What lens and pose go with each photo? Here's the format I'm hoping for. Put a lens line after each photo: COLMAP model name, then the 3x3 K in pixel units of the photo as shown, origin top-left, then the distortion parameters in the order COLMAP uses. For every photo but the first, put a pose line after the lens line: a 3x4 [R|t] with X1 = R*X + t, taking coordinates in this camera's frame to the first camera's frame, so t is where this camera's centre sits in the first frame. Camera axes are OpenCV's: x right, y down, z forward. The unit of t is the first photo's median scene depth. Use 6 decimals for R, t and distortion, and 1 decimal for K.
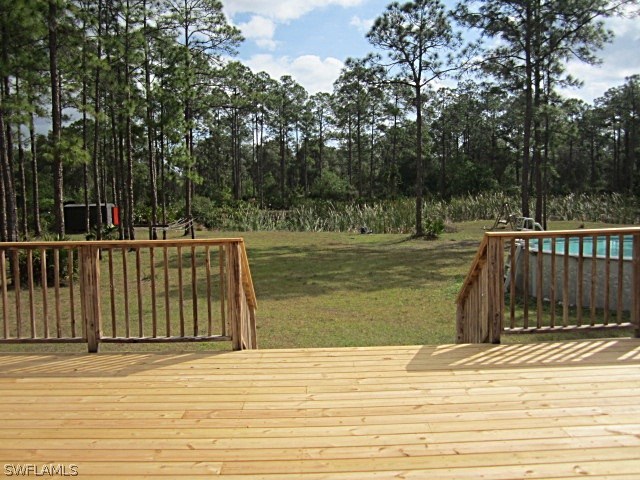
lens RADIAL K [[526.9, 0, 319.5], [0, 526.9, 238.8], [0, 0, 1]] dist [-0.062132, 0.031464]
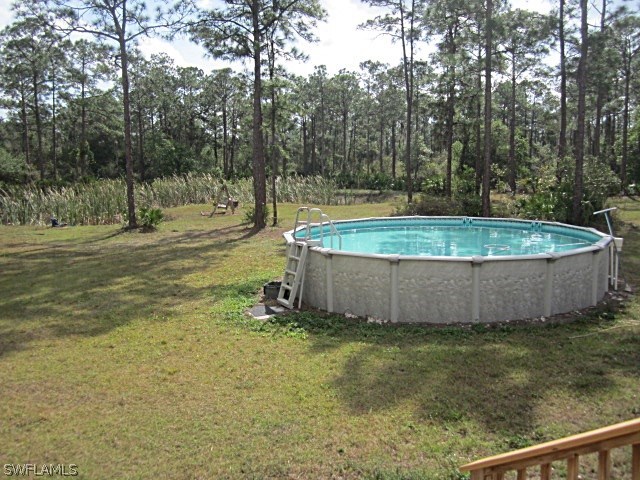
lens RADIAL K [[526.9, 0, 320.5], [0, 526.9, 240.1], [0, 0, 1]] dist [-0.062132, 0.031464]
pose [[0.839006, -0.057948, 0.541027, -0.003348], [0.037300, 0.998099, 0.049059, -0.012685], [-0.542842, -0.020980, 0.839573, 0.140623]]
